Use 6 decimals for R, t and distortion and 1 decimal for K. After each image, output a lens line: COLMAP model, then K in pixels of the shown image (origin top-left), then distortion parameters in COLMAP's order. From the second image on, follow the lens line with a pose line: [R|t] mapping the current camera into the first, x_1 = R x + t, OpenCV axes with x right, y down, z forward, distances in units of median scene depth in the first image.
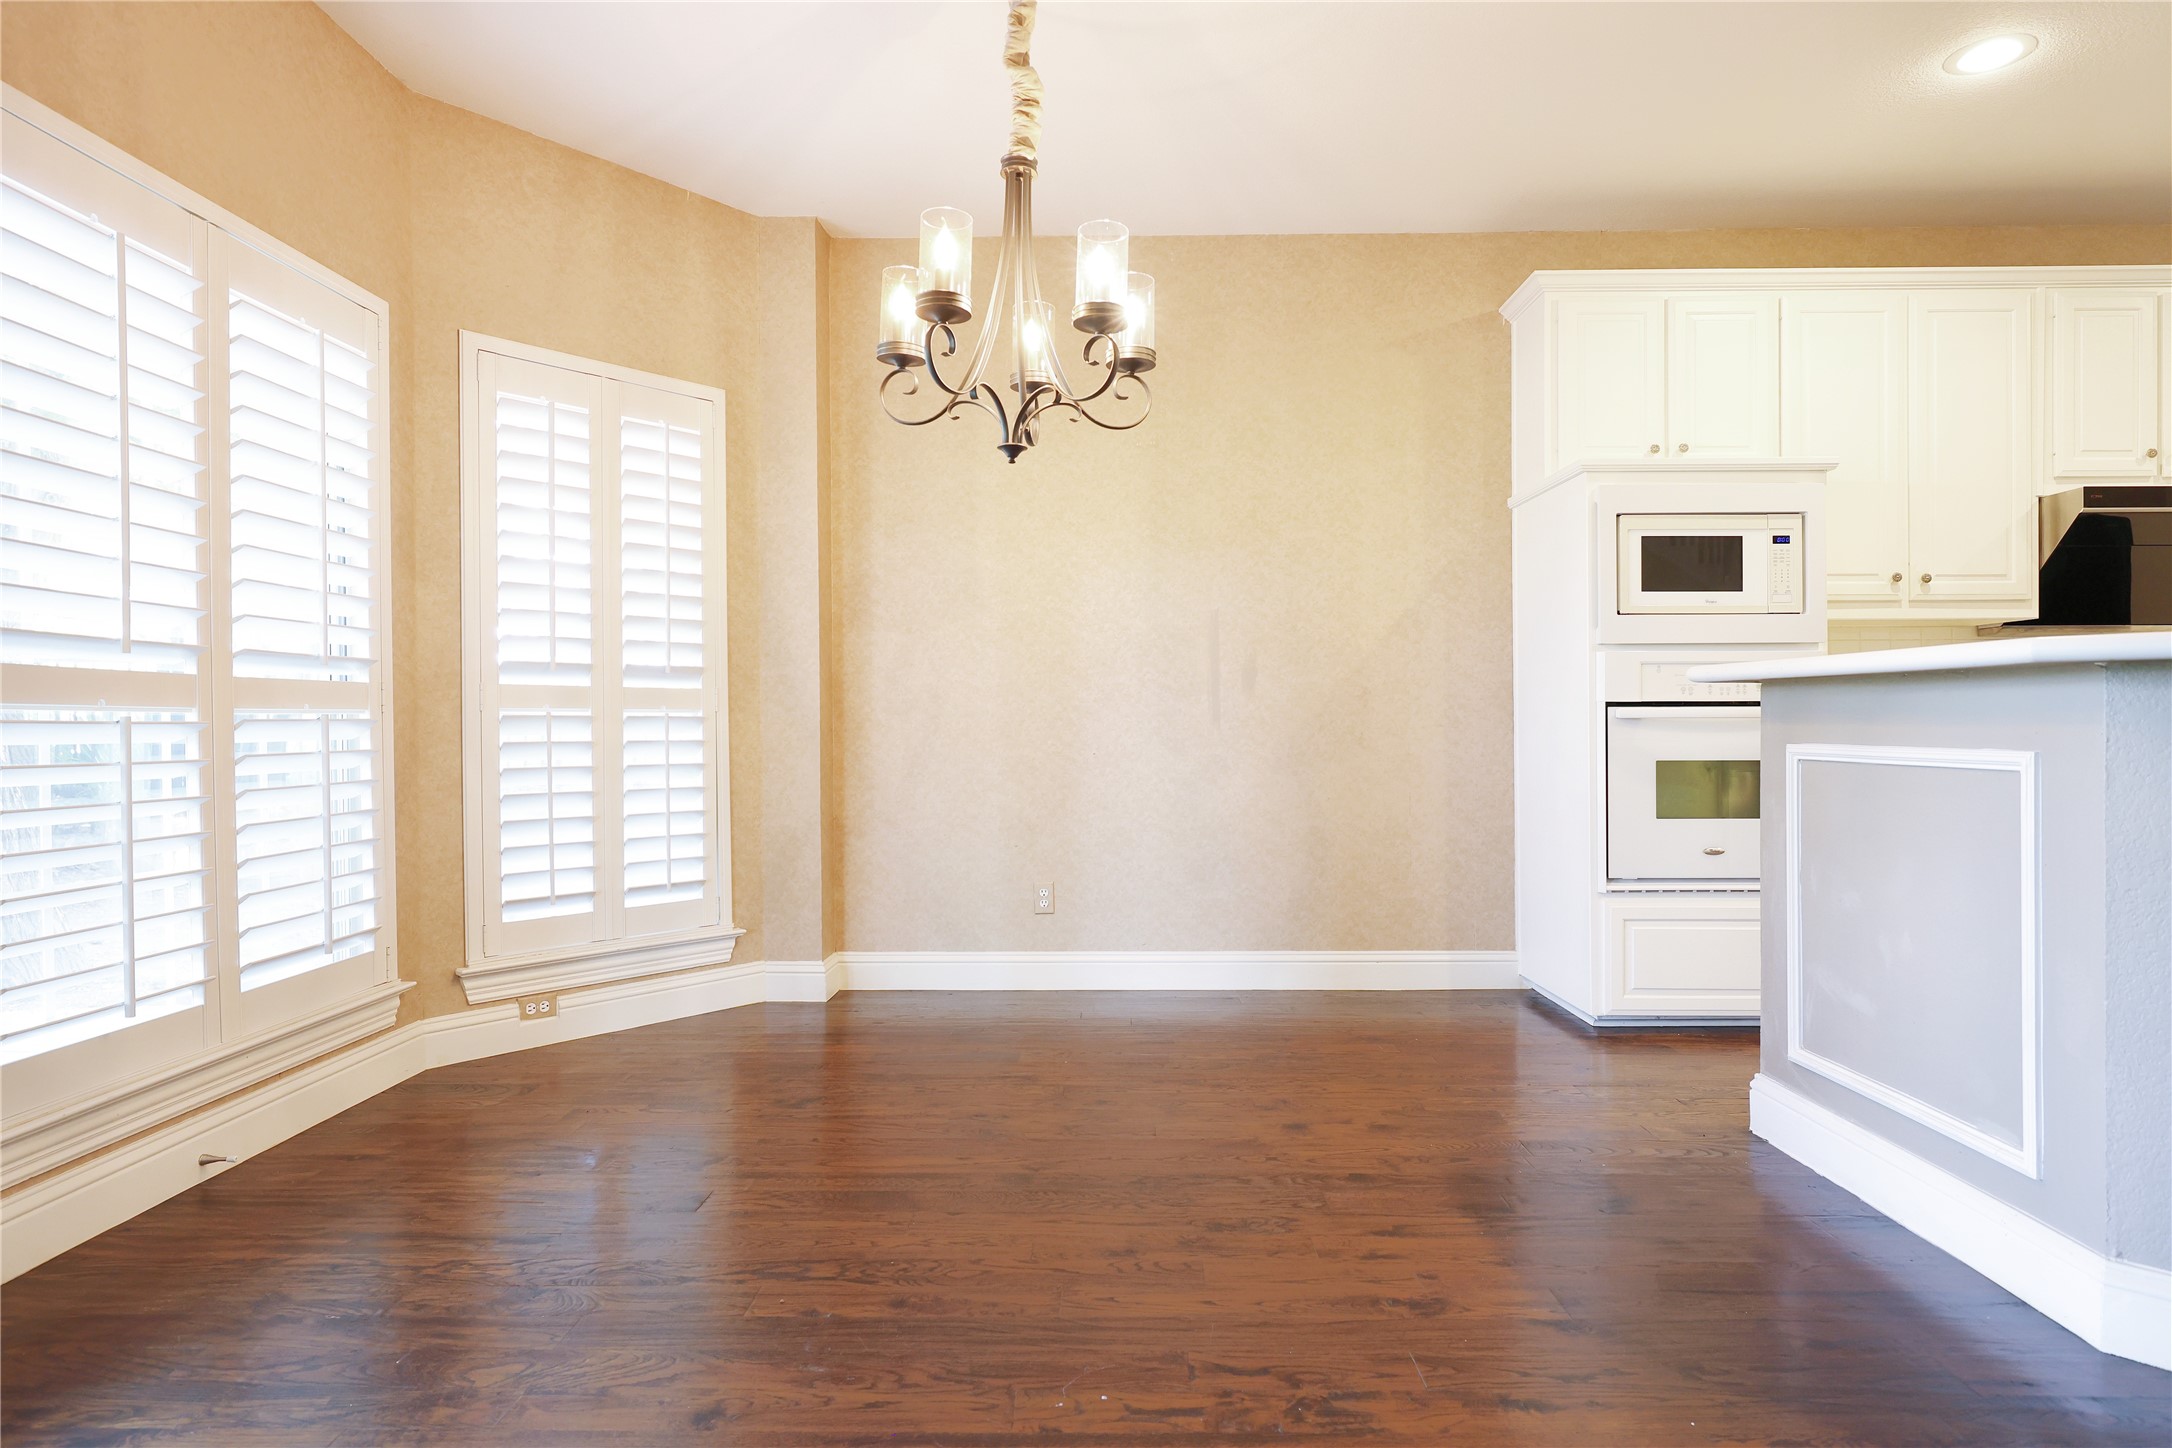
lens RADIAL K [[1179.9, 0, 1086.0], [0, 1179.9, 724.0], [0, 0, 1]] dist [-0.000157, -0.000445]
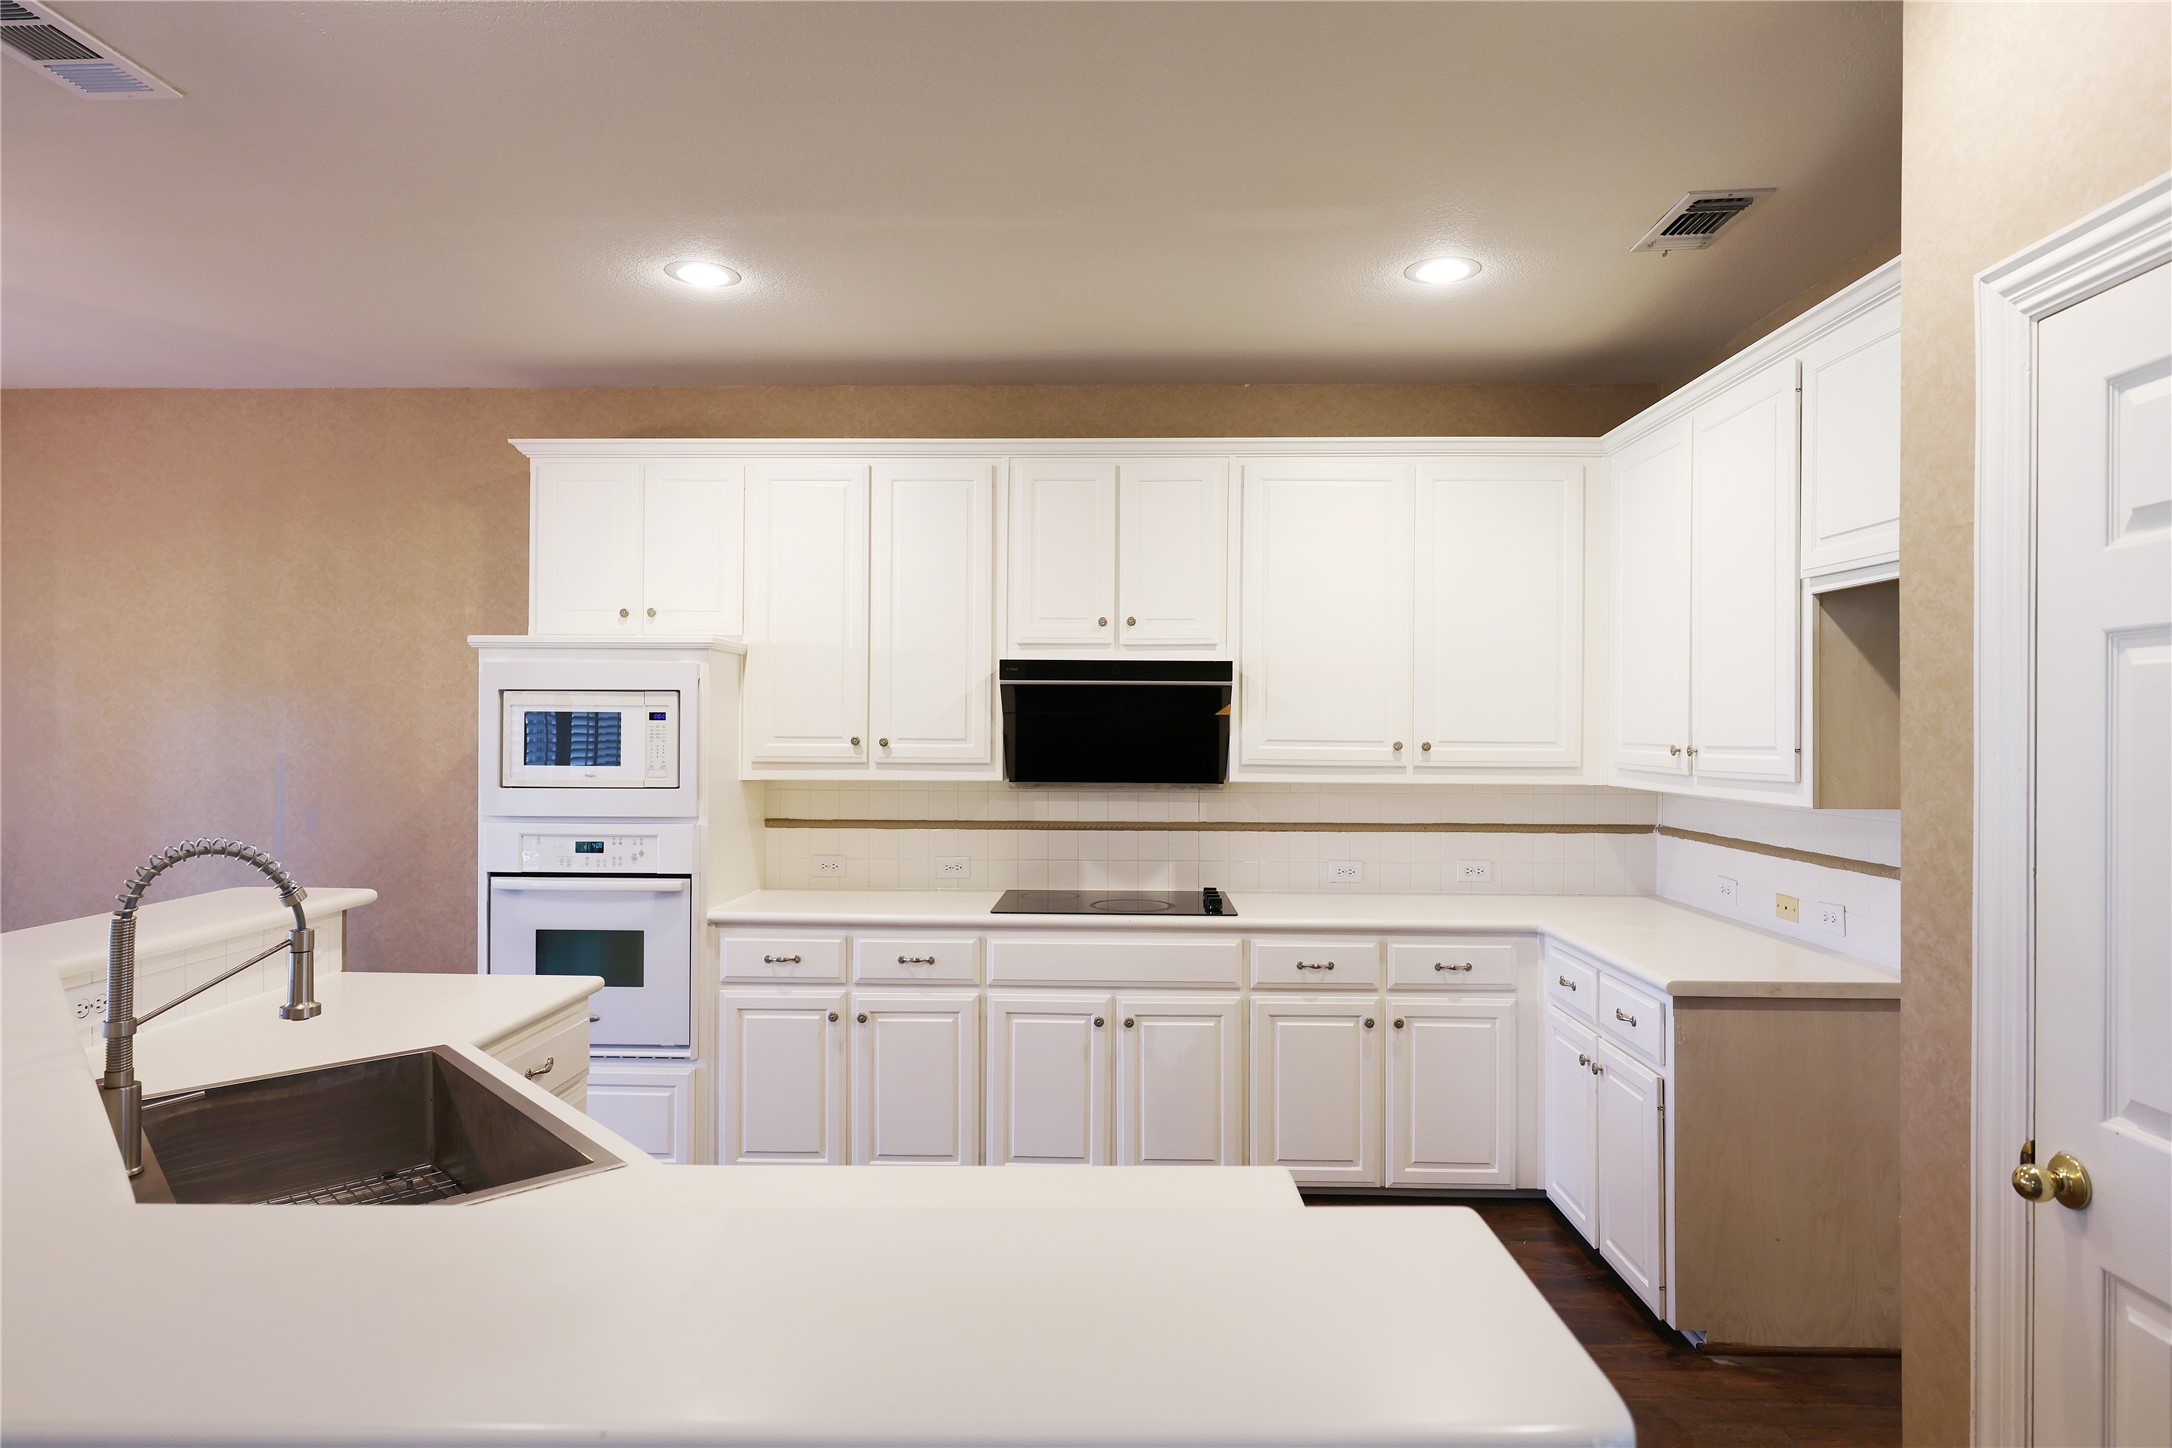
lens RADIAL K [[1228.1, 0, 1086.0], [0, 1228.1, 724.0], [0, 0, 1]] dist [0.000711, 0.001148]
pose [[0.999881, 0.008470, -0.012908, 0.943903], [-0.008479, 0.999964, -0.000686, -0.146696], [0.012902, 0.000796, 0.999916, -0.067059]]
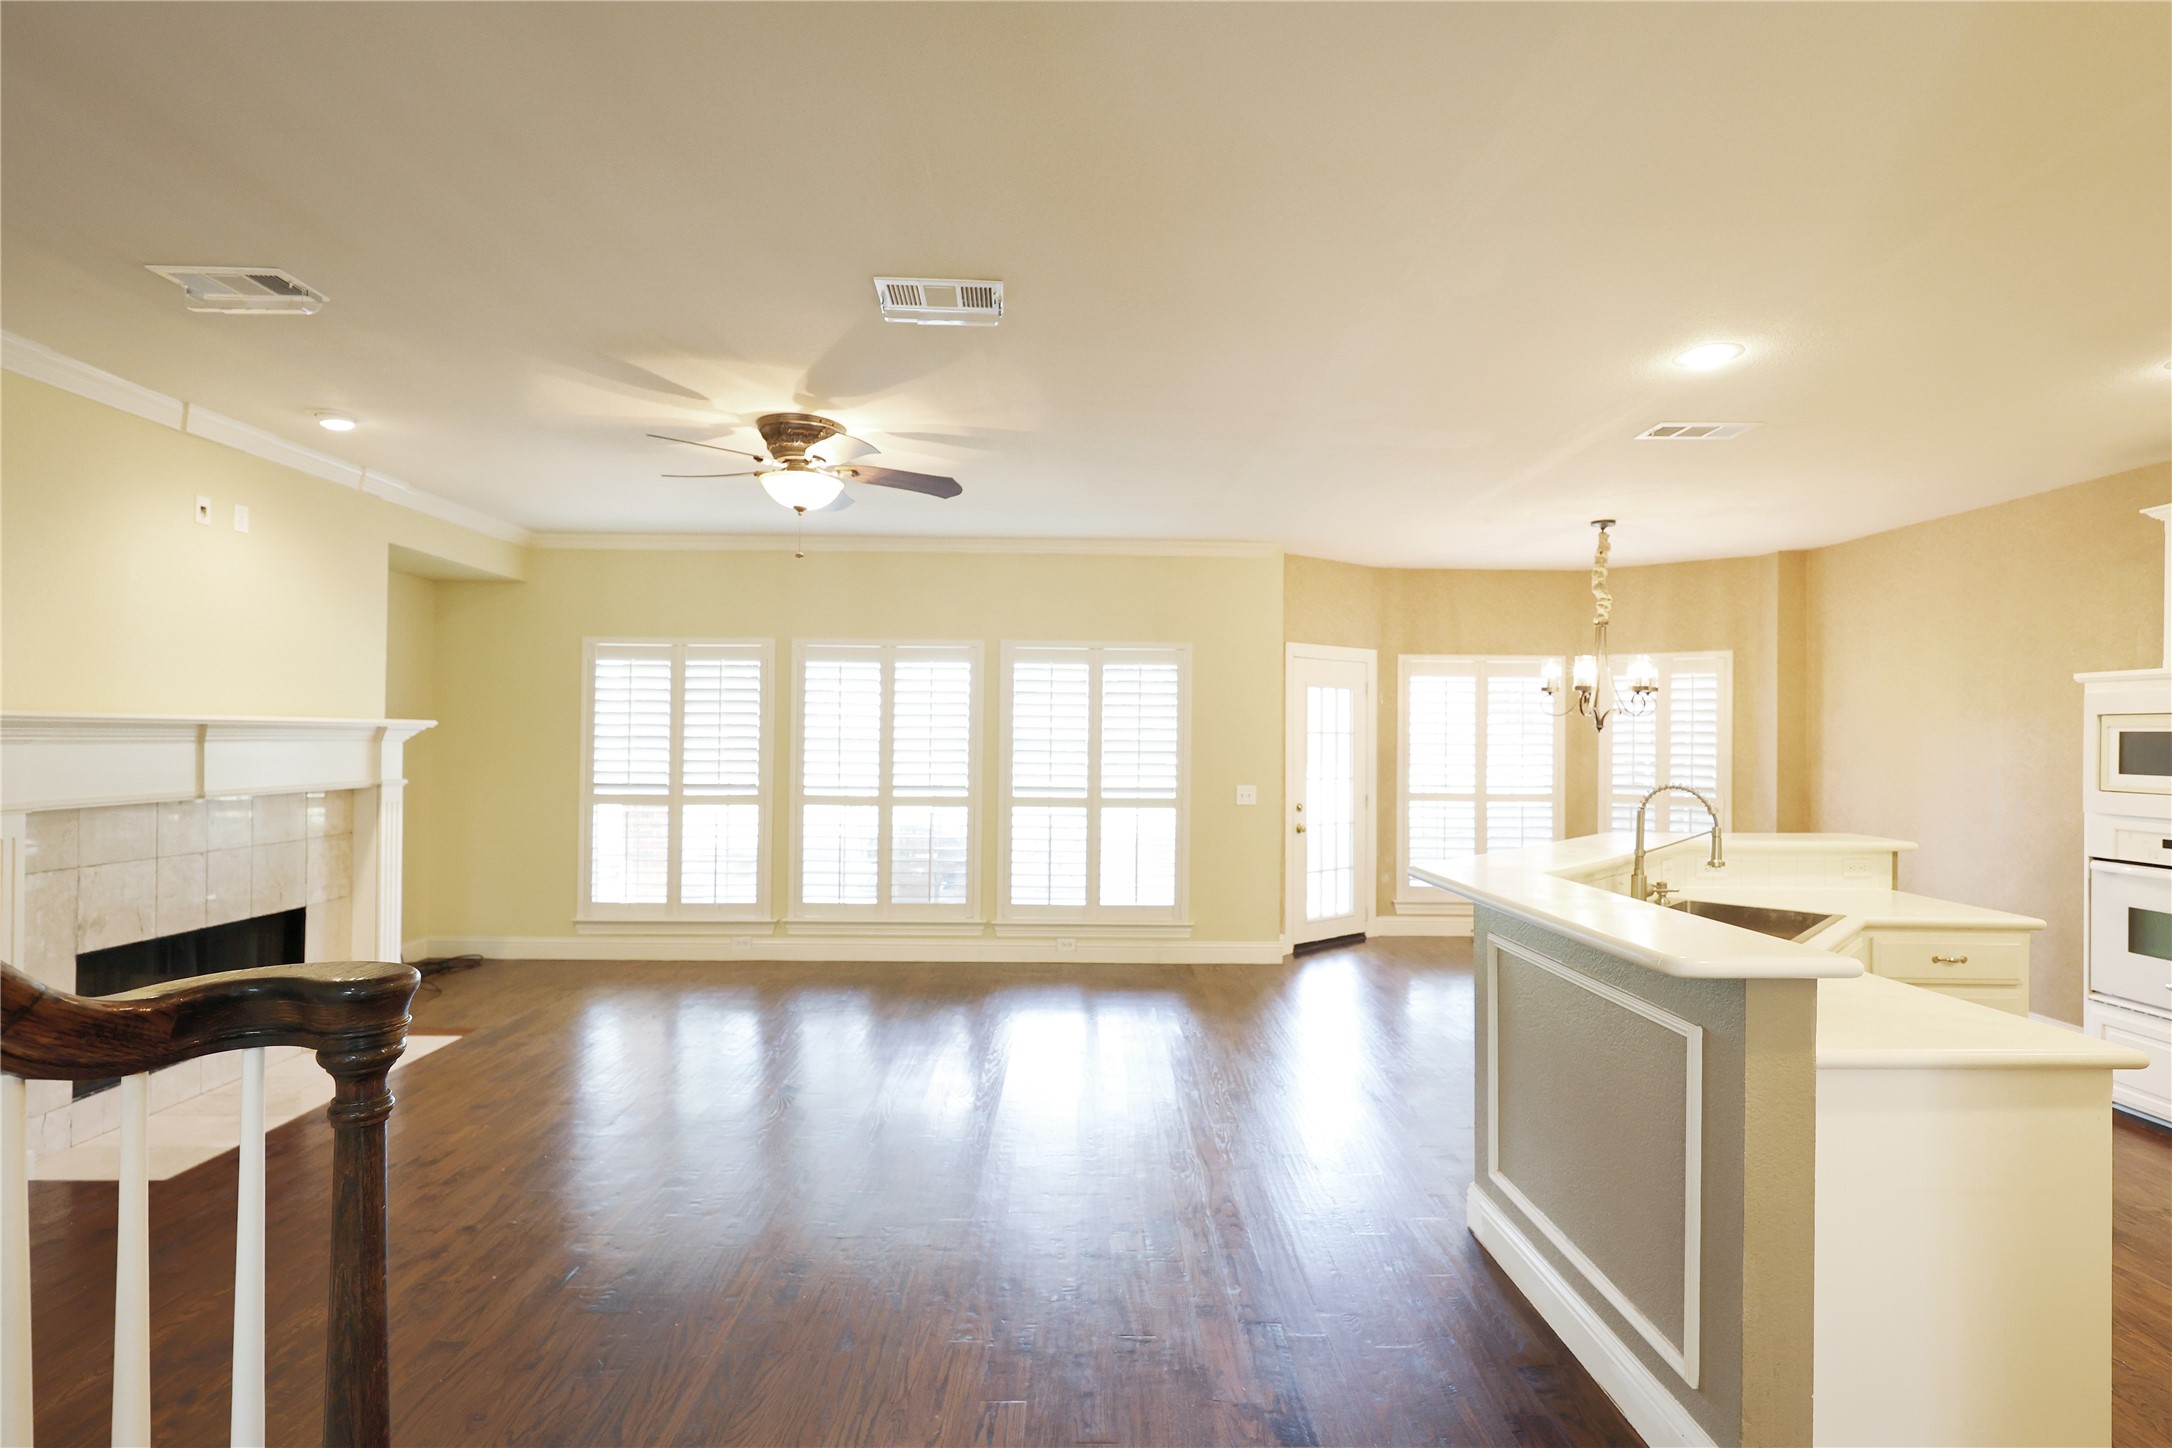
lens RADIAL K [[1020.8, 0, 1086.0], [0, 1020.8, 724.0], [0, 0, 1]] dist [0.000118, -0.000129]
pose [[0.027129, -0.007052, -0.999607, 1.511751], [-0.013849, 0.999876, -0.007430, -0.138515], [0.999536, 0.014045, 0.027028, -0.162129]]
